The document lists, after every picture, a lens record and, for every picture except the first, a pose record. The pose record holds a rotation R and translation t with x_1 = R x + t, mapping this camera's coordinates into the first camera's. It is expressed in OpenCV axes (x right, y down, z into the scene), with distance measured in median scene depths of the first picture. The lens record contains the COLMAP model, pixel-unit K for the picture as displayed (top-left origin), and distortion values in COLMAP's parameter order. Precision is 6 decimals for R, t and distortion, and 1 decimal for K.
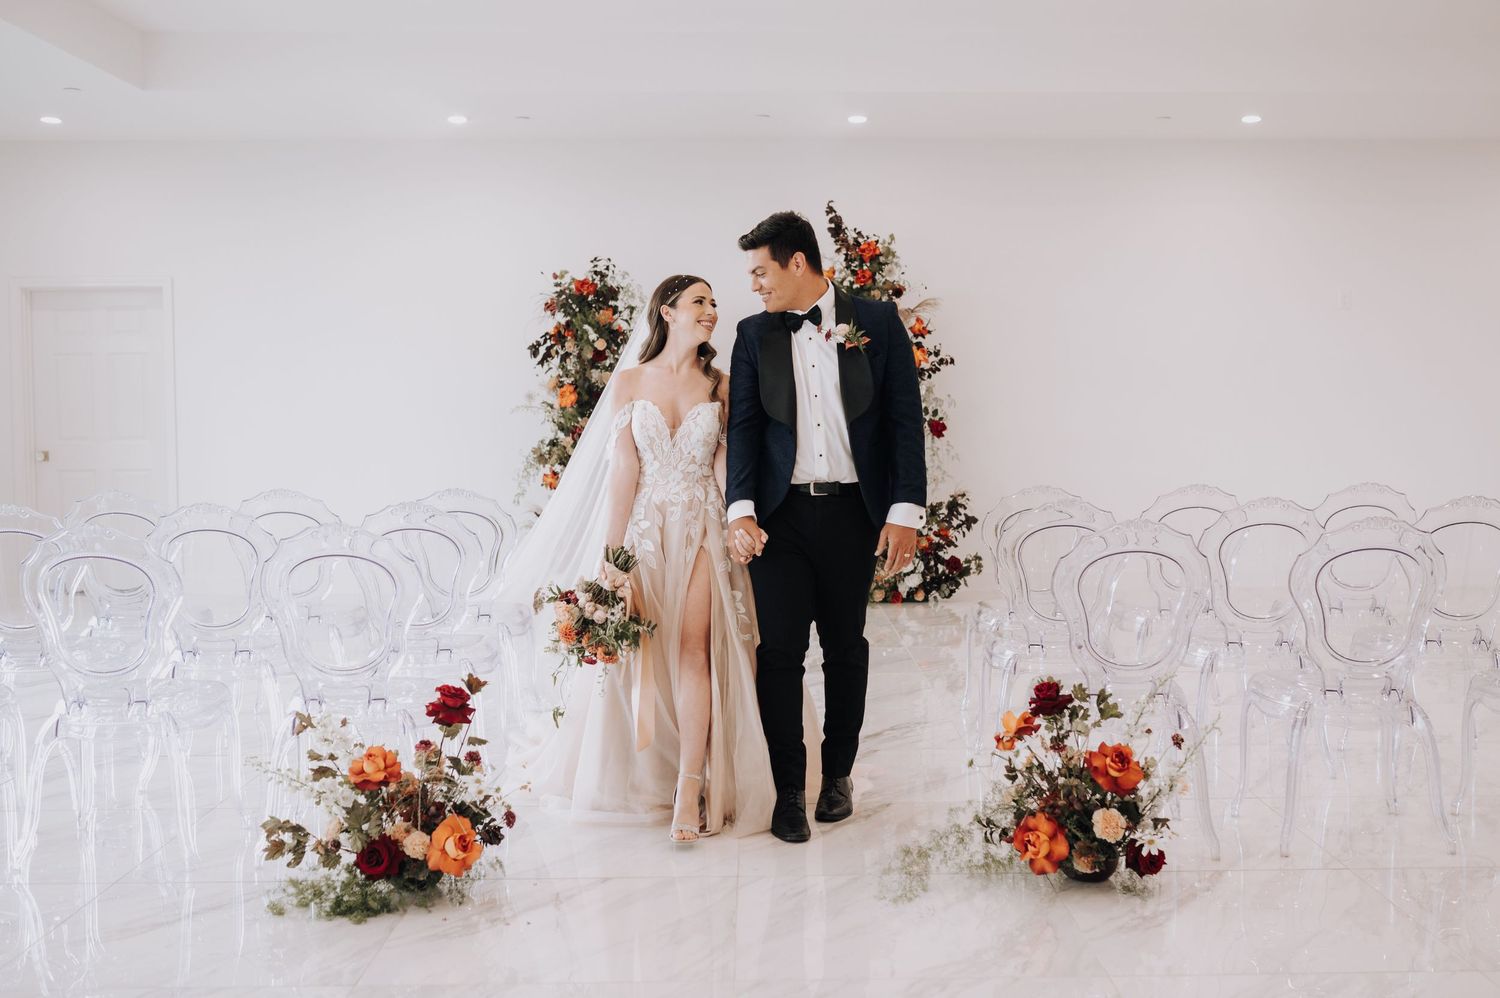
lens RADIAL K [[1722.5, 0, 802.9], [0, 1722.5, 485.7], [0, 0, 1]] dist [-0.002074, 0.000000]
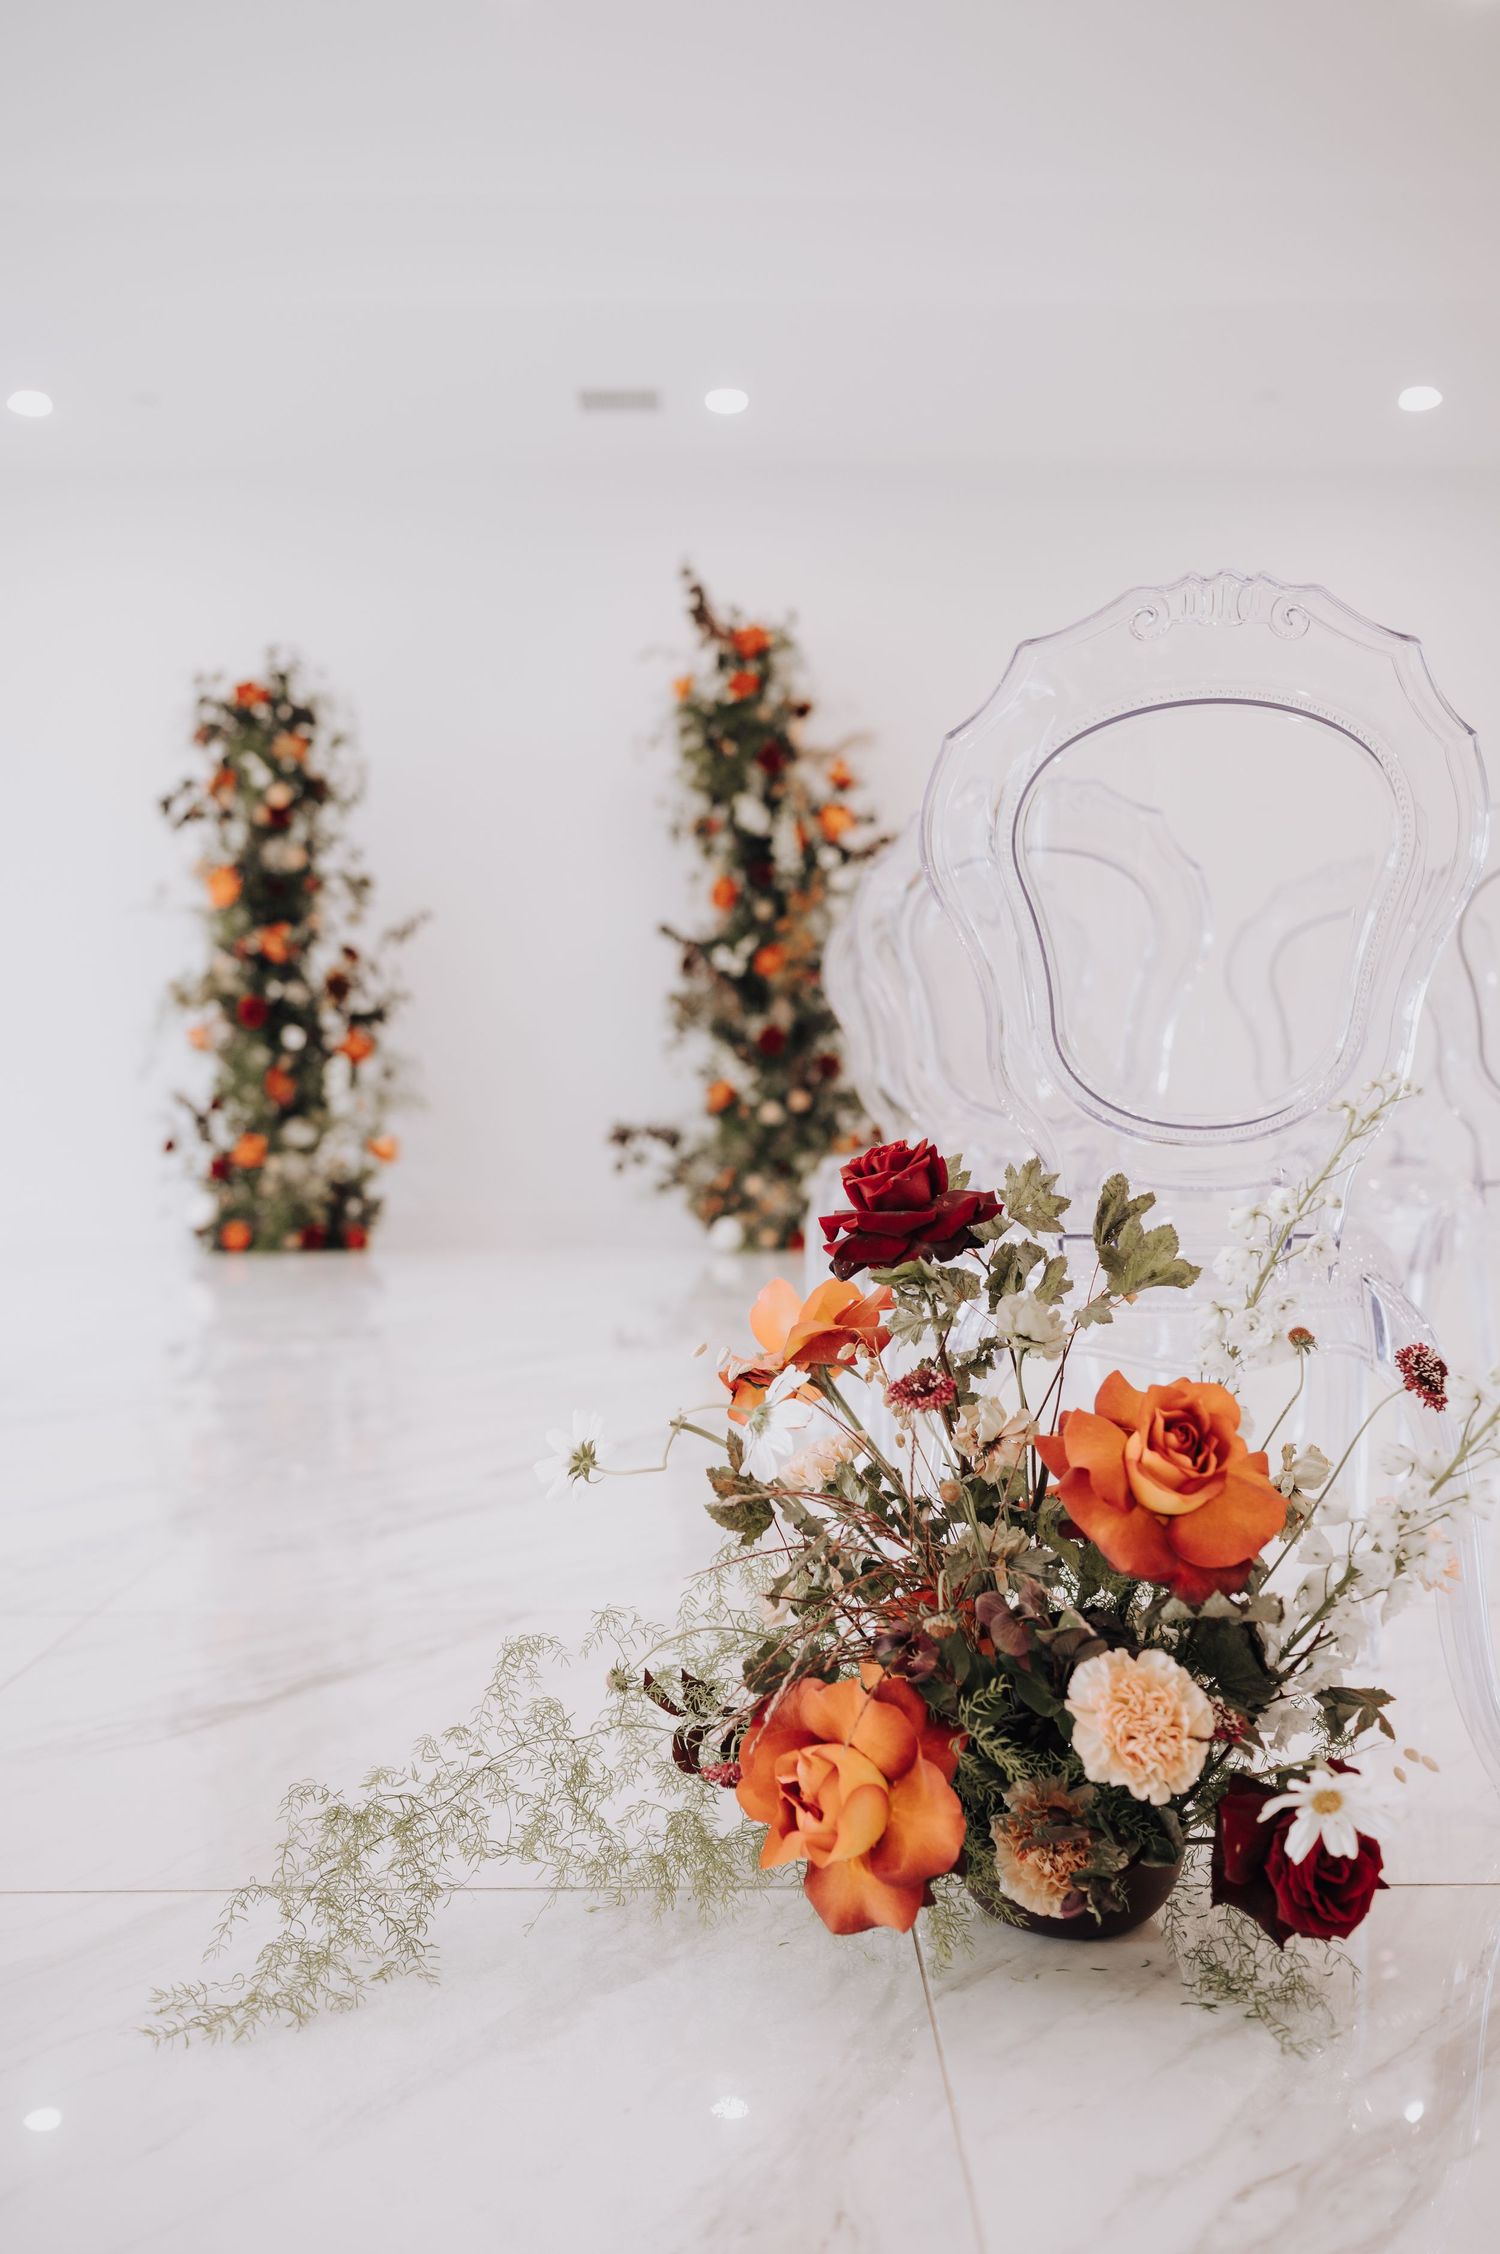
lens RADIAL K [[2157.7, 0, 737.8], [0, 2157.7, 1123.2], [0, 0, 1]] dist [0.000362, 0.000000]
pose [[0.999644, -0.000058, -0.026675, 0.061303], [-0.000887, 0.999373, -0.035388, 0.059092], [0.026660, 0.035399, 0.999018, 0.329172]]
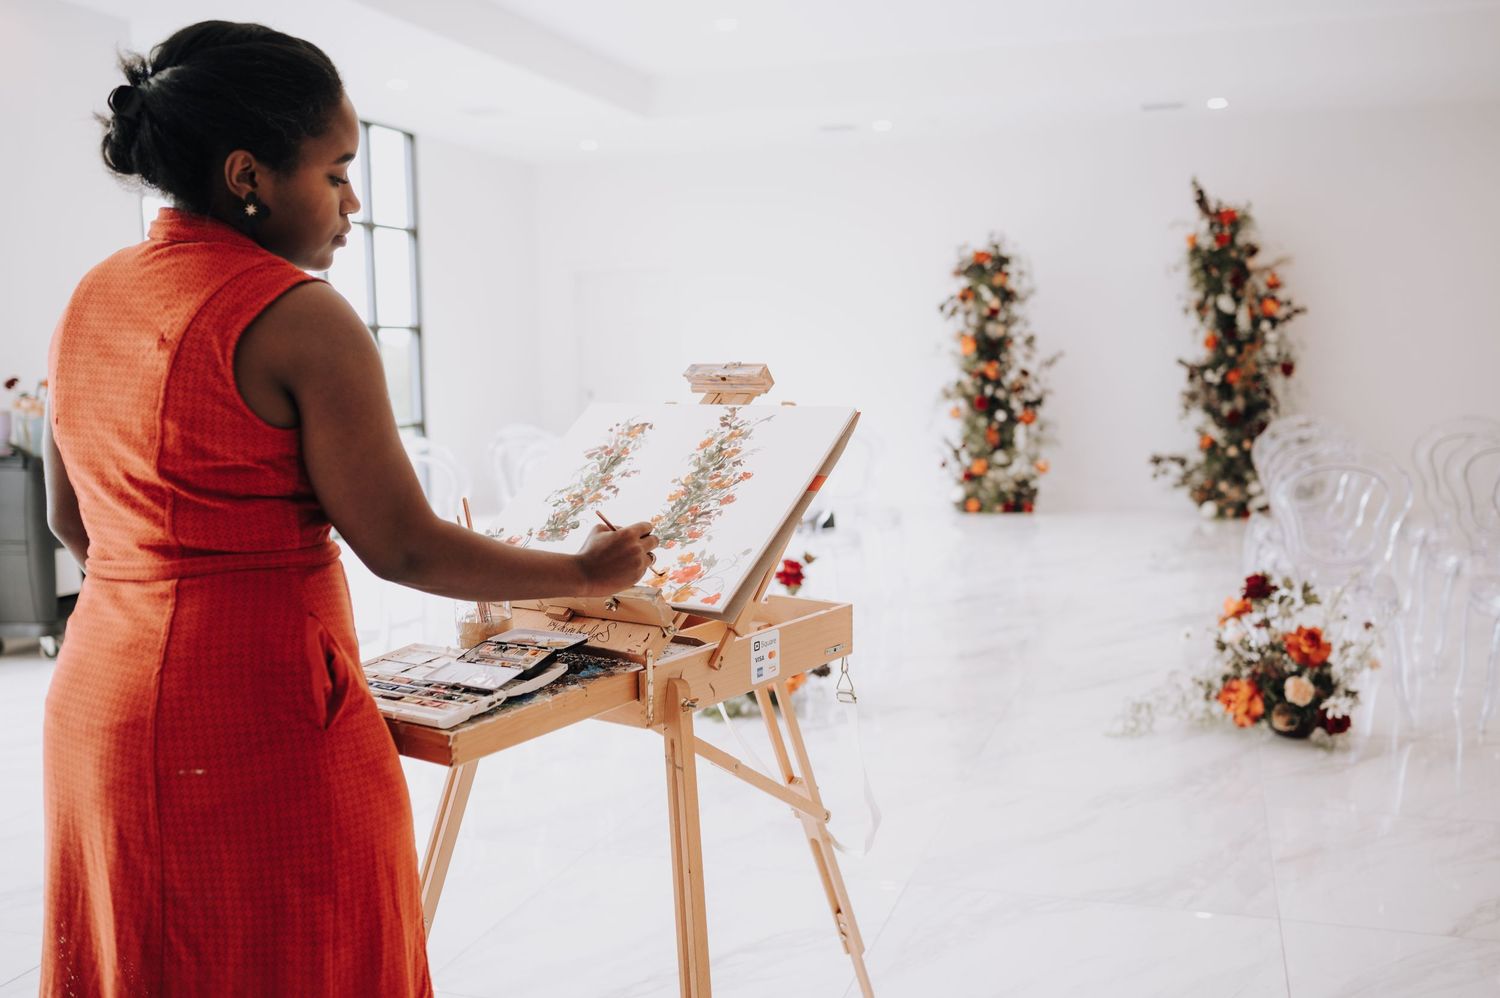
lens RADIAL K [[1435.9, 0, 744.4], [0, 1435.9, 492.0], [0, 0, 1]] dist [0.000362, 0.000000]
pose [[0.942745, 0.020785, -0.332866, 0.066453], [-0.004378, 0.998741, 0.049964, 0.003151], [0.333485, -0.045646, 0.941650, -0.039453]]
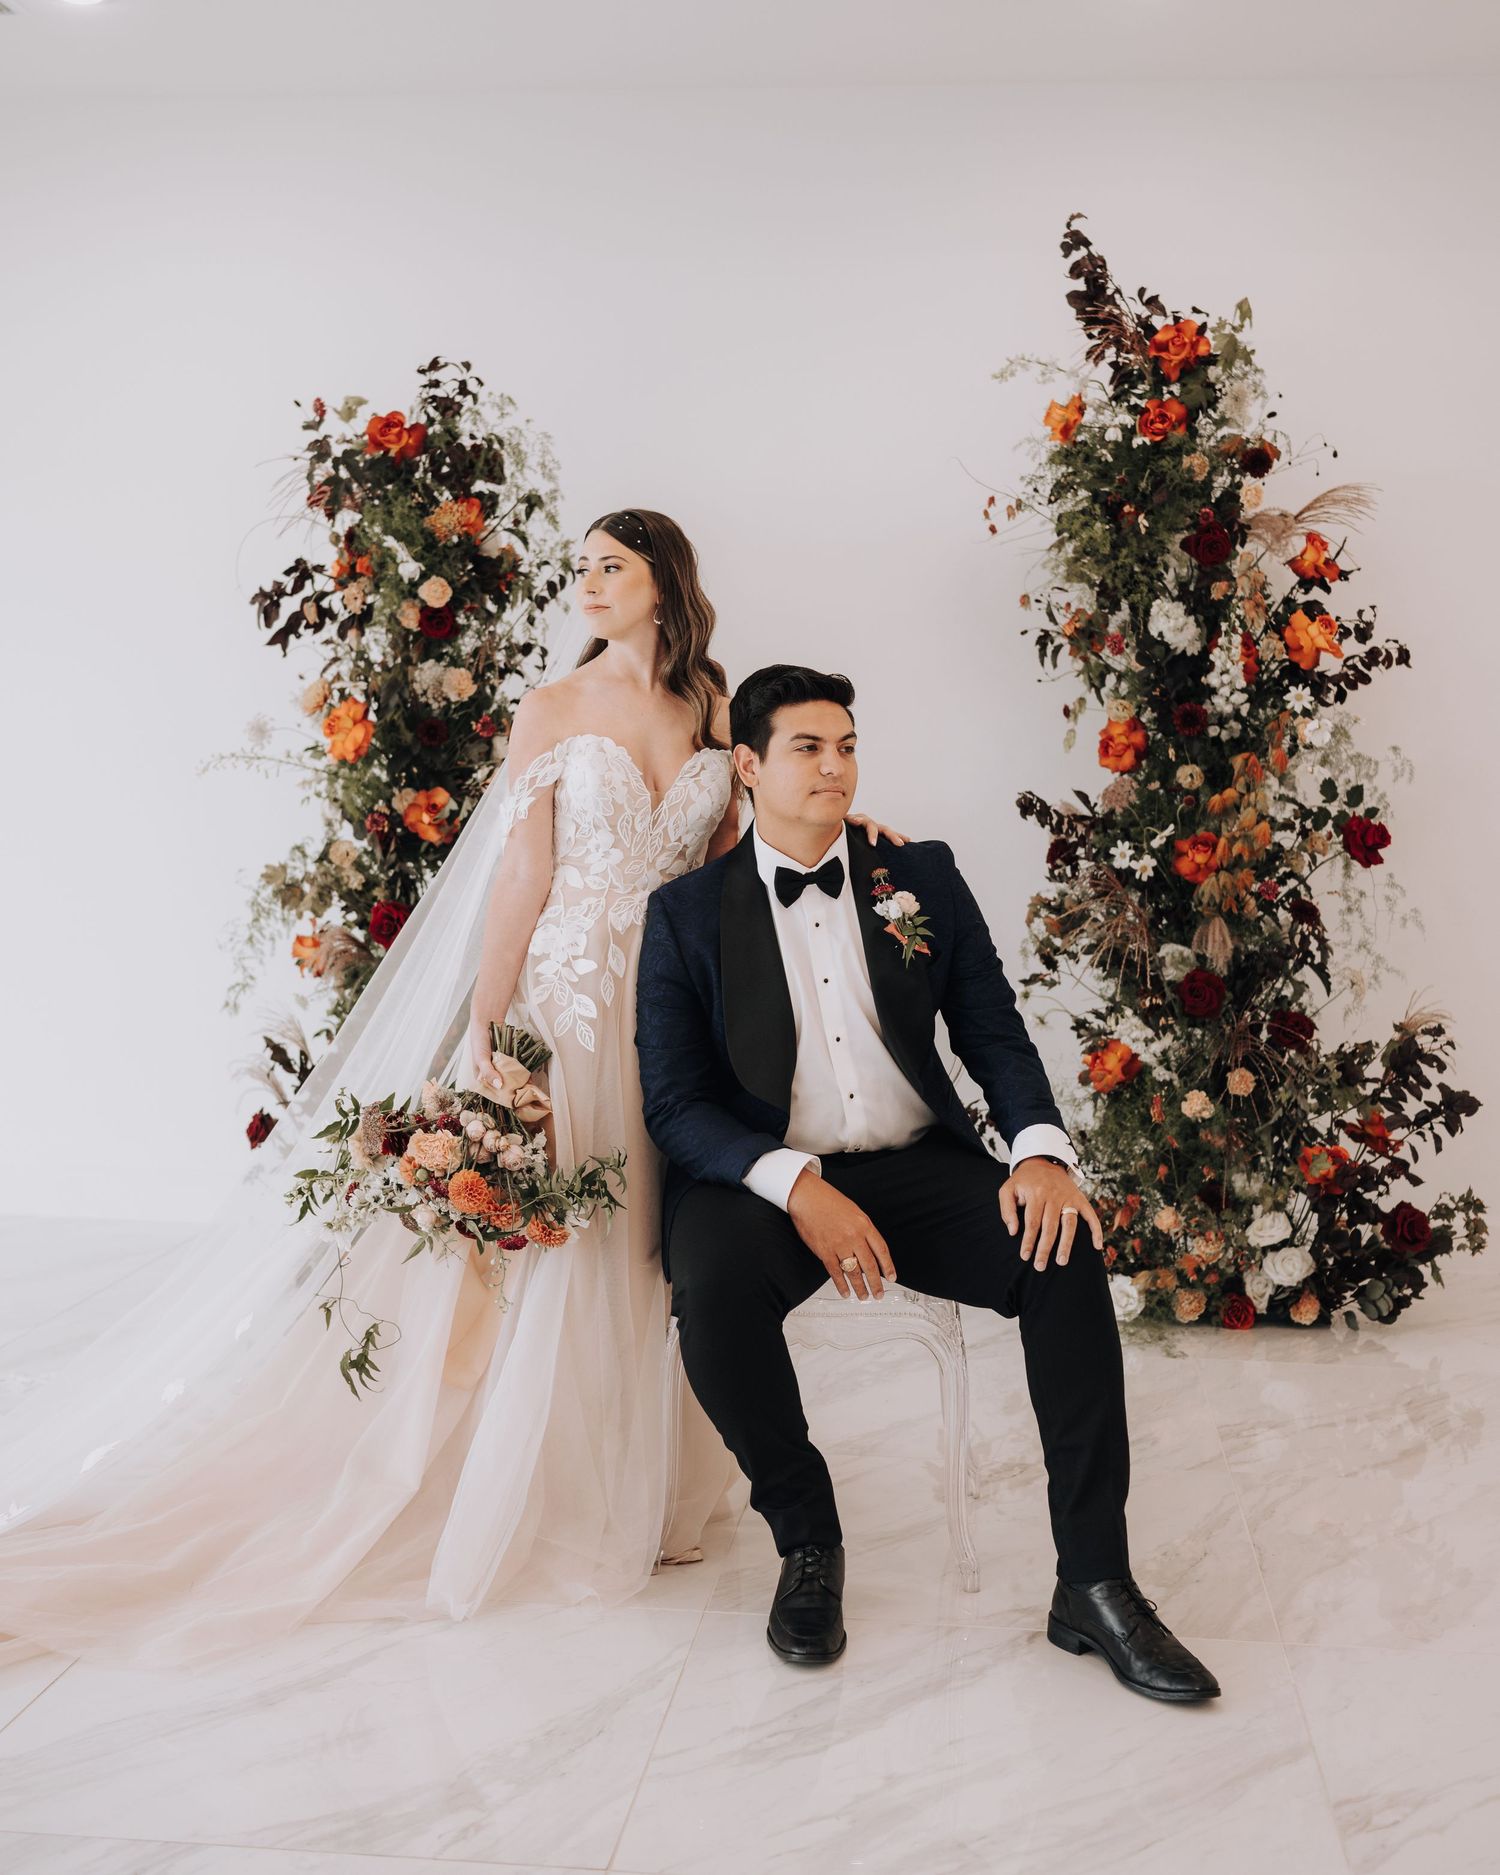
lens RADIAL K [[2386.6, 0, 756.5], [0, 2386.6, 777.7], [0, 0, 1]] dist [-0.000467, 0.000000]
pose [[0.990225, 0.020010, -0.138039, 0.024852], [-0.026048, 0.998775, -0.042071, -0.025541], [0.137028, 0.045255, 0.989533, 0.571389]]
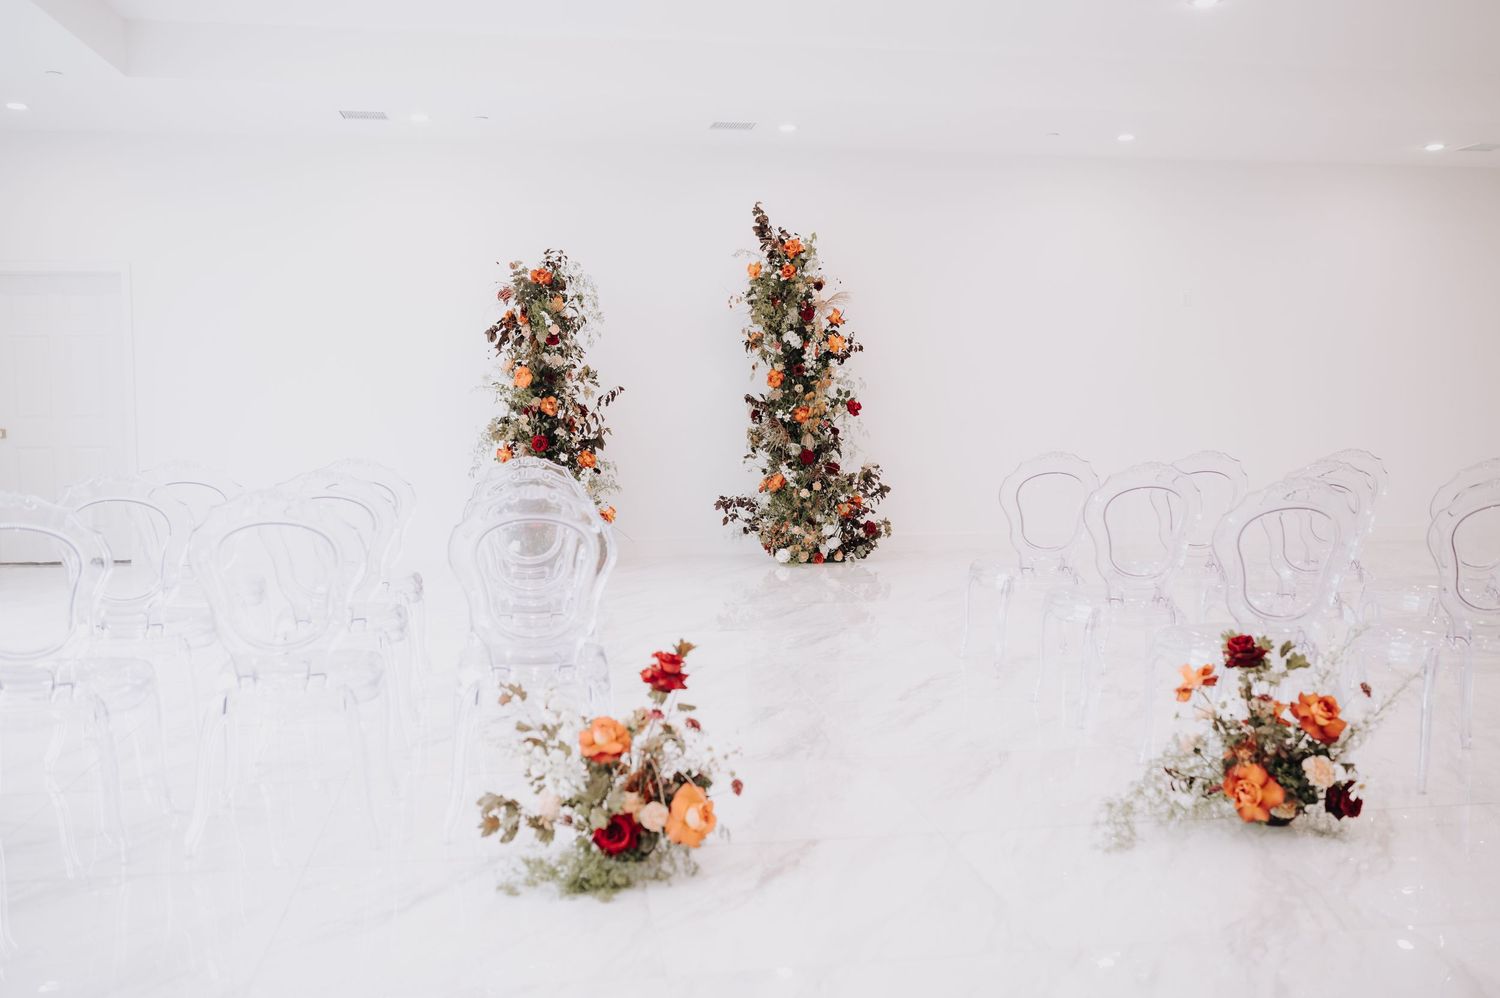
lens RADIAL K [[1435.9, 0, 763.0], [0, 1435.9, 502.8], [0, 0, 1]] dist [0.000362, 0.000000]
pose [[0.990838, -0.007885, 0.134828, -0.124448], [0.004513, 0.999670, 0.025299, 0.005700], [-0.134983, -0.024459, 0.990546, 0.091261]]
